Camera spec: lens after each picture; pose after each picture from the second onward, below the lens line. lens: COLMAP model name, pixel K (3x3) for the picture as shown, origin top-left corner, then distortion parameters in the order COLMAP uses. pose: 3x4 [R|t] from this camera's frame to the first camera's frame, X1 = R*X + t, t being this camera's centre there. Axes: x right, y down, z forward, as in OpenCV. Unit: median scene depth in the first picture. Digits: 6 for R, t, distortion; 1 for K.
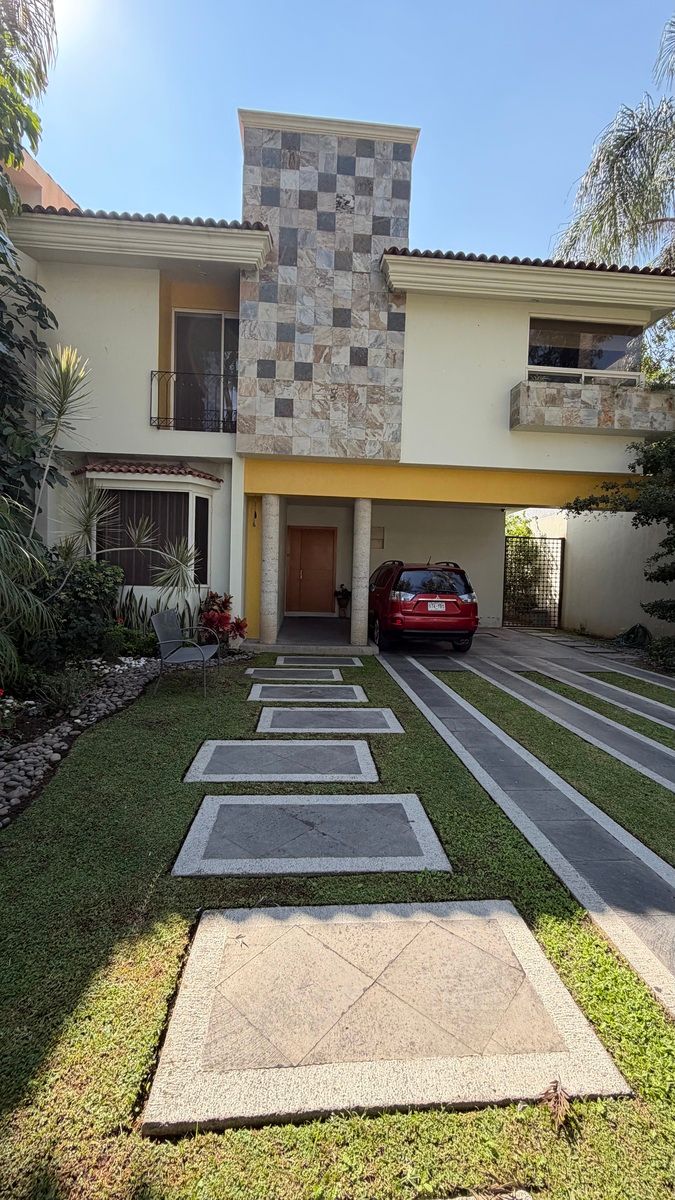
lens RADIAL K [[475.6, 0, 331.9], [0, 475.6, 597.1], [0, 0, 1]] dist [0.002455, 0.000399]
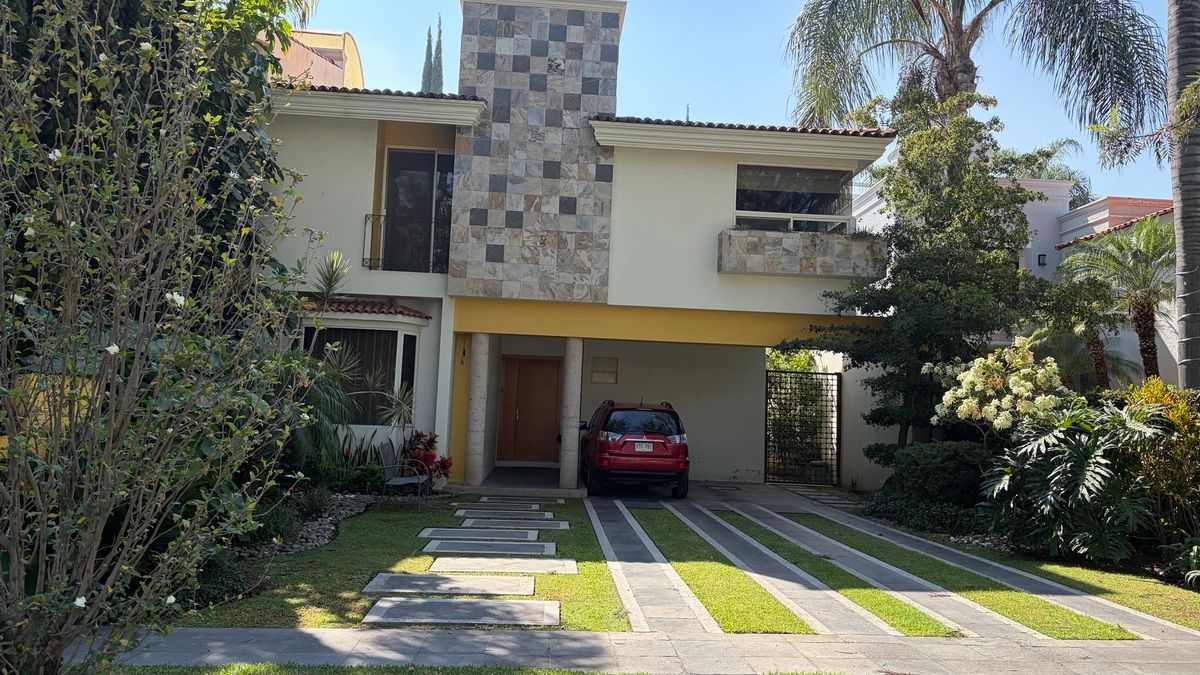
lens RADIAL K [[881.8, 0, 609.1], [0, 881.8, 342.5], [0, 0, 1]] dist [0.085330, -0.004341]
pose [[0.999902, 0.009906, 0.009934, 0.129894], [-0.008504, 0.991168, -0.132337, 0.049103], [-0.011157, 0.132239, 0.991155, -0.879798]]
